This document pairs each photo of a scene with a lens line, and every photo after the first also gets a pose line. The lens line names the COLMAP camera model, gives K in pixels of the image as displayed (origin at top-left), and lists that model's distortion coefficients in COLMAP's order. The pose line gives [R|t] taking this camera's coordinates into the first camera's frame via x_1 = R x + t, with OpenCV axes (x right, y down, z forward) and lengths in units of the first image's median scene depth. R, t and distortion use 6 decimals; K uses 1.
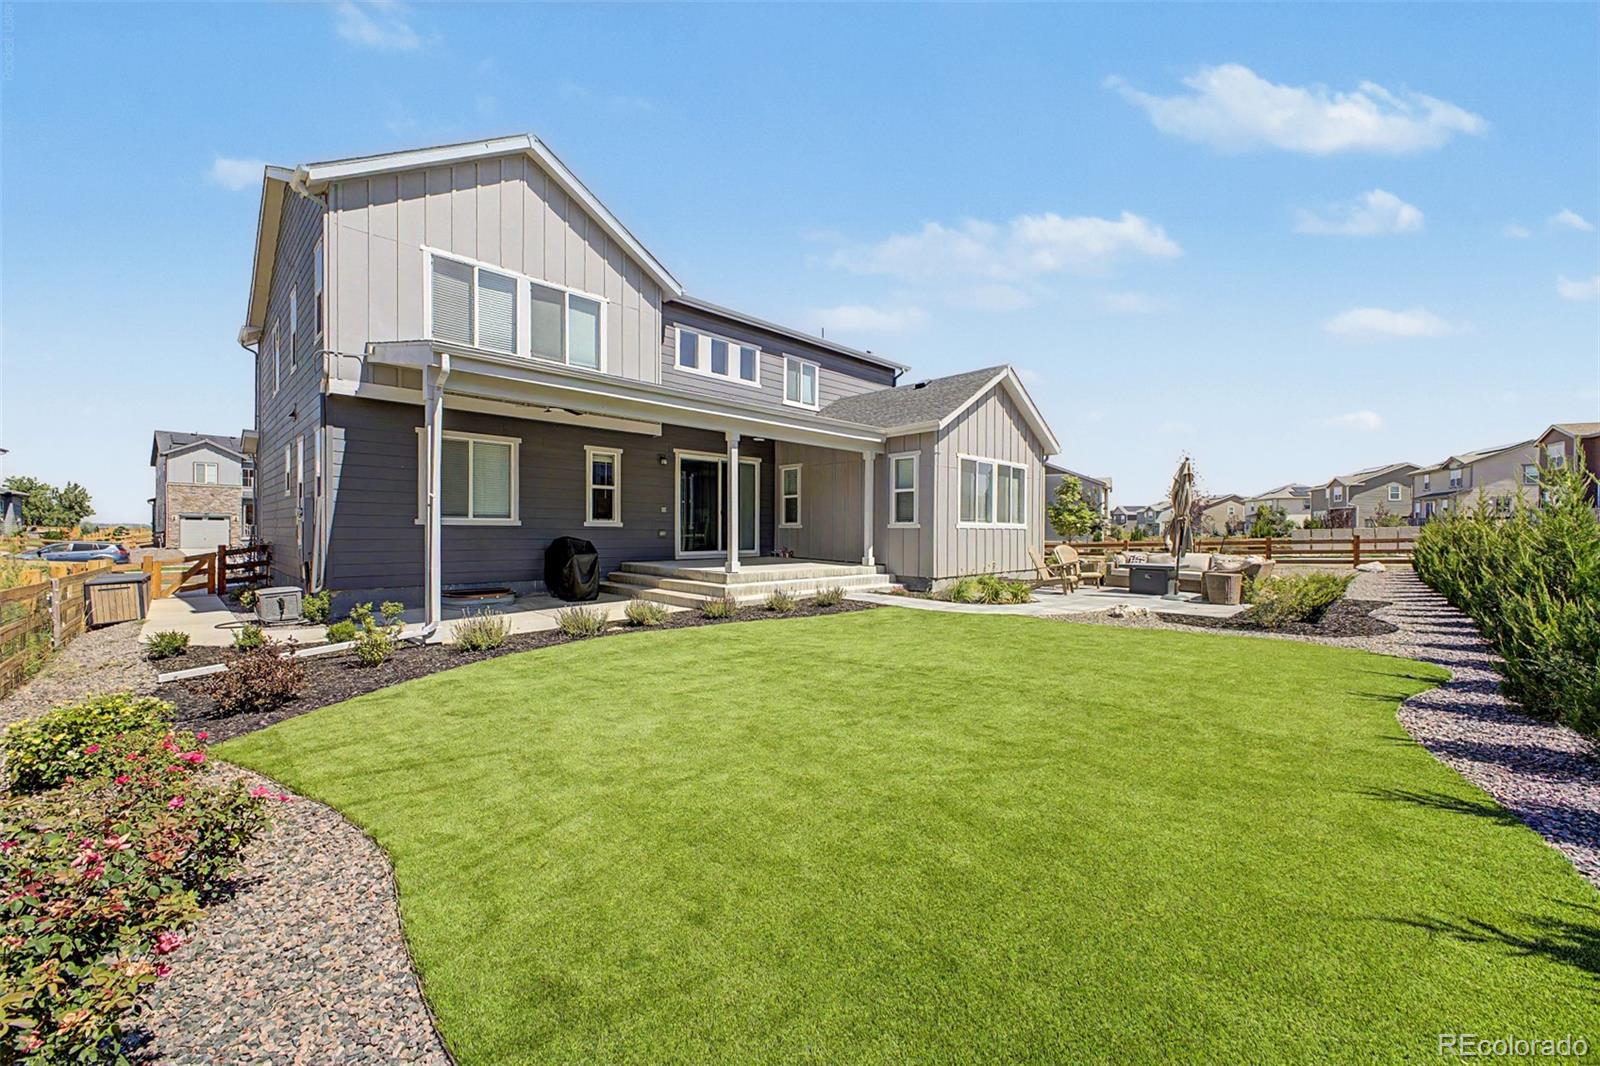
lens RADIAL K [[632.7, 0, 796.8], [0, 632.7, 528.8], [0, 0, 1]] dist [0.013309, -0.000295]
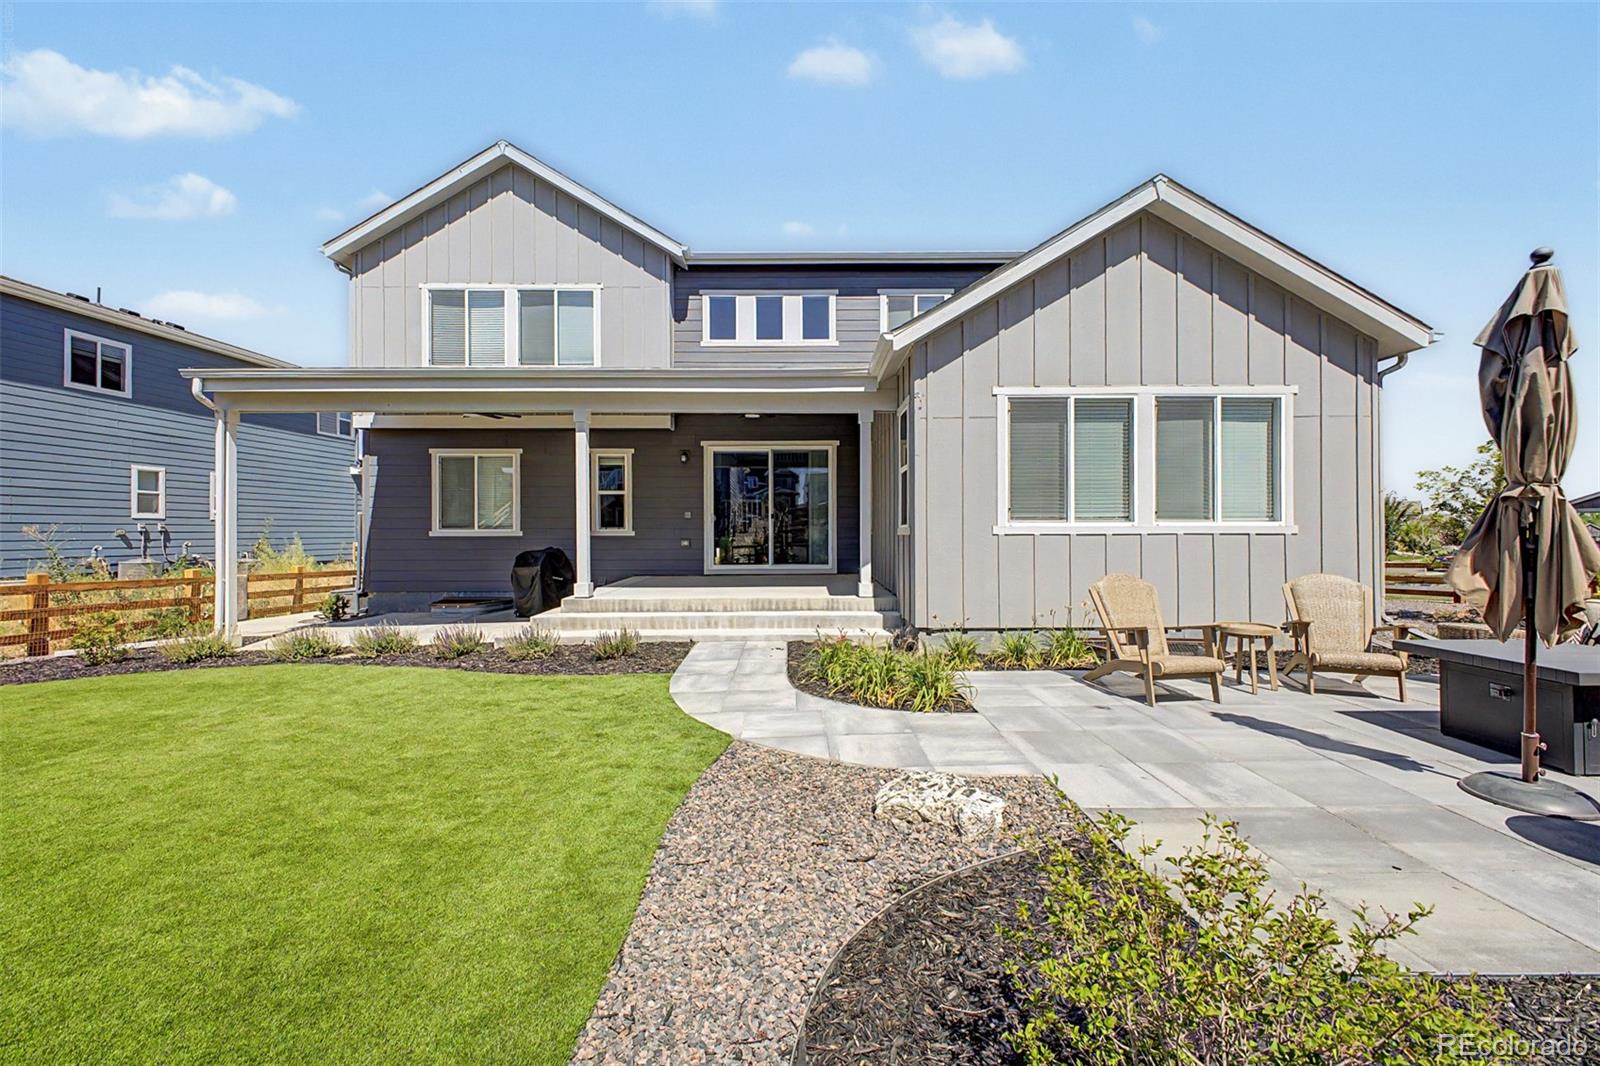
lens RADIAL K [[632.7, 0, 796.8], [0, 632.7, 528.8], [0, 0, 1]] dist [0.013309, -0.000295]
pose [[0.709199, -0.014670, -0.704856, 0.482712], [0.008830, 0.999890, -0.011927, -0.000581], [0.704953, 0.002234, 0.709250, 0.502222]]
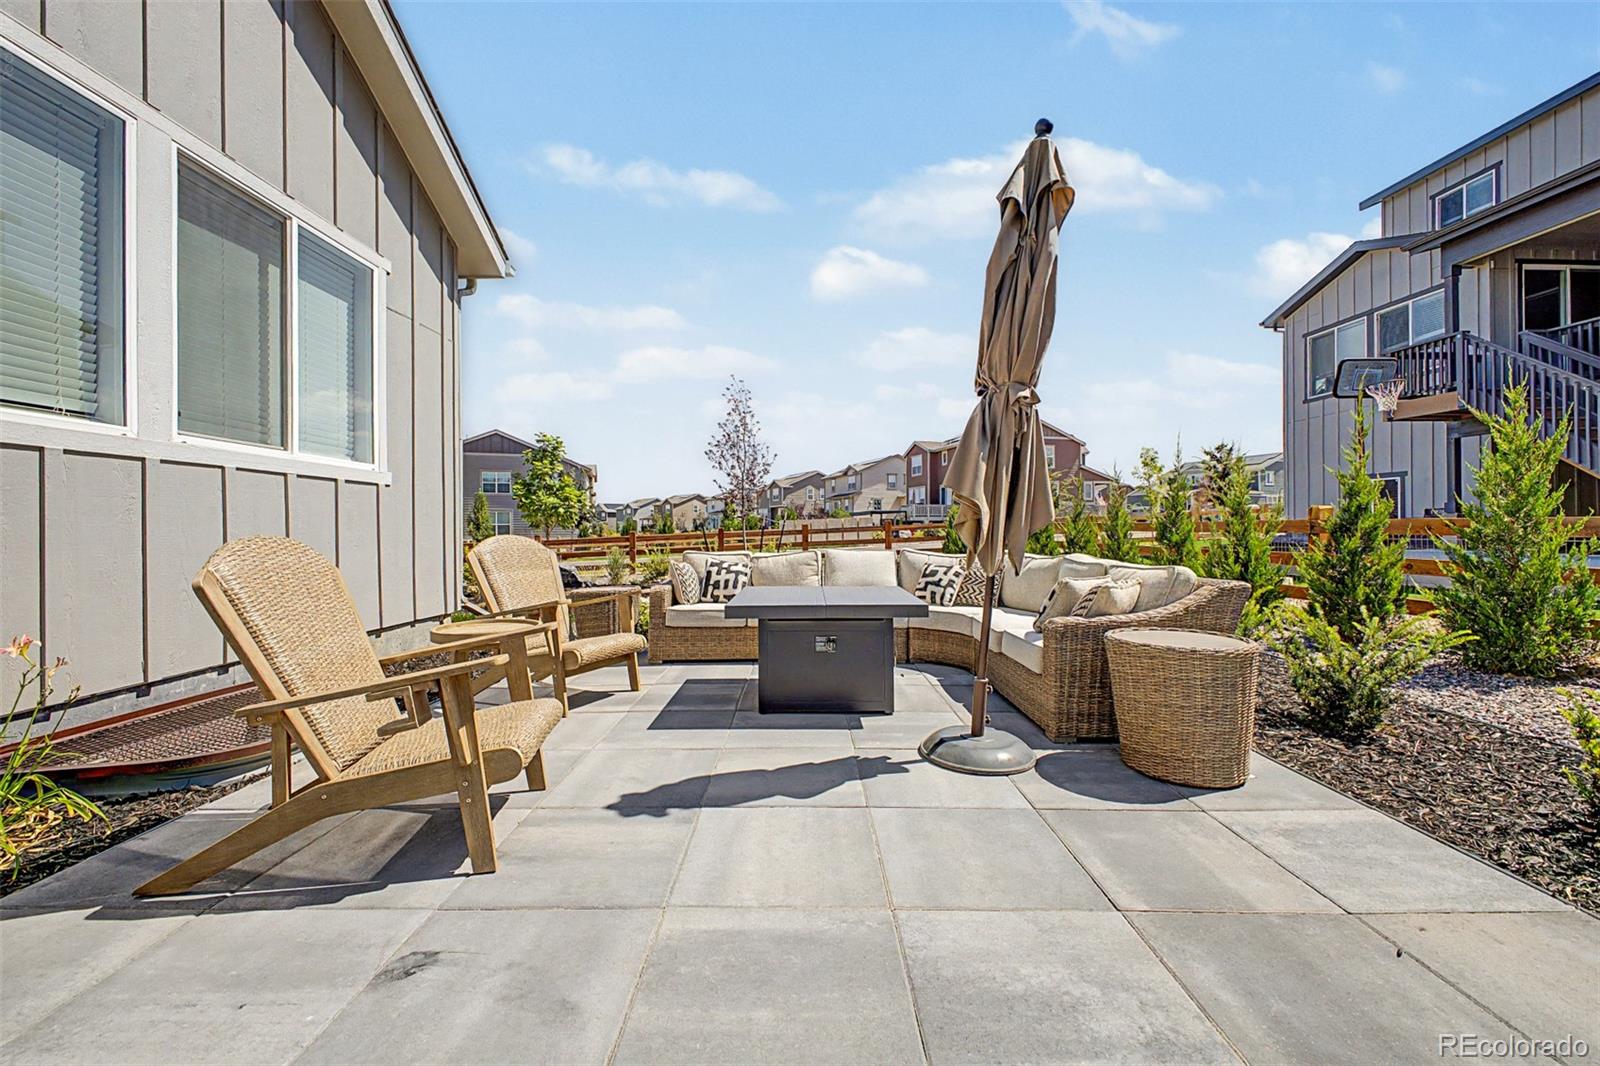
lens RADIAL K [[632.7, 0, 796.8], [0, 632.7, 528.8], [0, 0, 1]] dist [0.013309, -0.000295]
pose [[0.714307, -0.007645, 0.699790, 0.329105], [0.007004, 0.999968, 0.003775, 0.023807], [-0.699797, 0.002205, 0.714338, 0.744343]]
